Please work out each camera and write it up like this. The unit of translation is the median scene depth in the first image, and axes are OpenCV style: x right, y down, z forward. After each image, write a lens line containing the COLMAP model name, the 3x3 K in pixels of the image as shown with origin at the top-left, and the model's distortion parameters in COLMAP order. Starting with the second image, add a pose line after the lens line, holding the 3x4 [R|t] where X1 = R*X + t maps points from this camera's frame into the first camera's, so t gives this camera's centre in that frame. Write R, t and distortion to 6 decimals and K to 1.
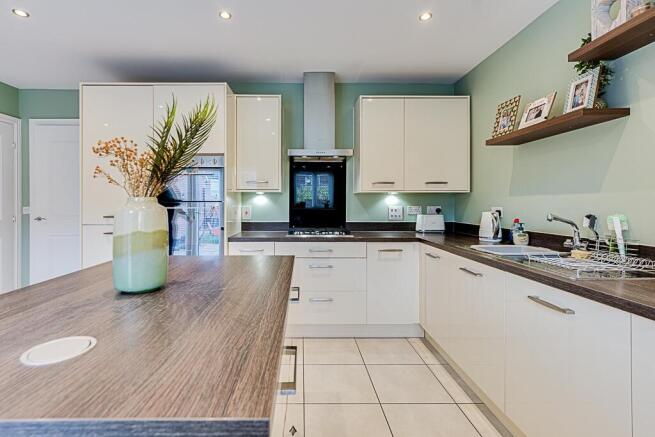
lens RADIAL K [[303.0, 0, 326.6], [0, 303.0, 200.5], [0, 0, 1]] dist [-0.001015, -0.000097]
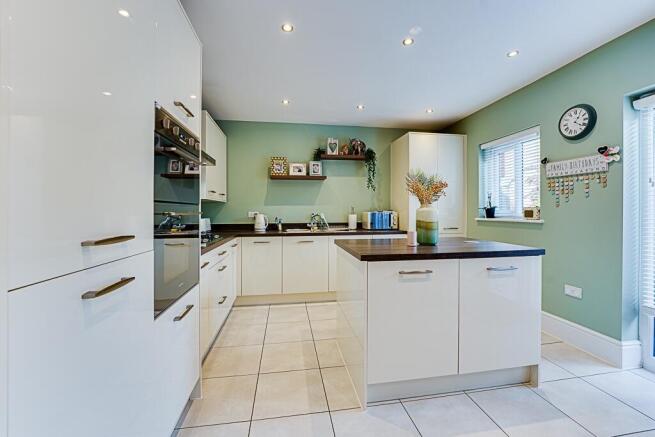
lens RADIAL K [[270.0, 0, 329.0], [0, 270.0, 209.8], [0, 0, 1]] dist [-0.016378, 0.000054]
pose [[-0.153406, 0.005524, 0.988148, -0.885621], [-0.004905, 0.999968, -0.006352, 0.015275], [-0.988151, -0.005821, -0.153374, 0.719862]]
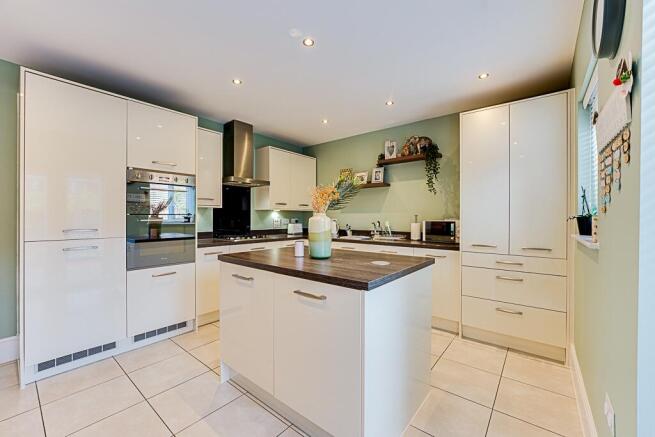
lens RADIAL K [[264.7, 0, 328.4], [0, 264.7, 216.4], [0, 0, 1]] dist [-0.001323, -0.000145]
pose [[0.631443, 0.004966, 0.775406, -0.700042], [-0.009696, 0.999952, 0.001492, 0.002465], [-0.775361, -0.008461, 0.631461, -0.070312]]
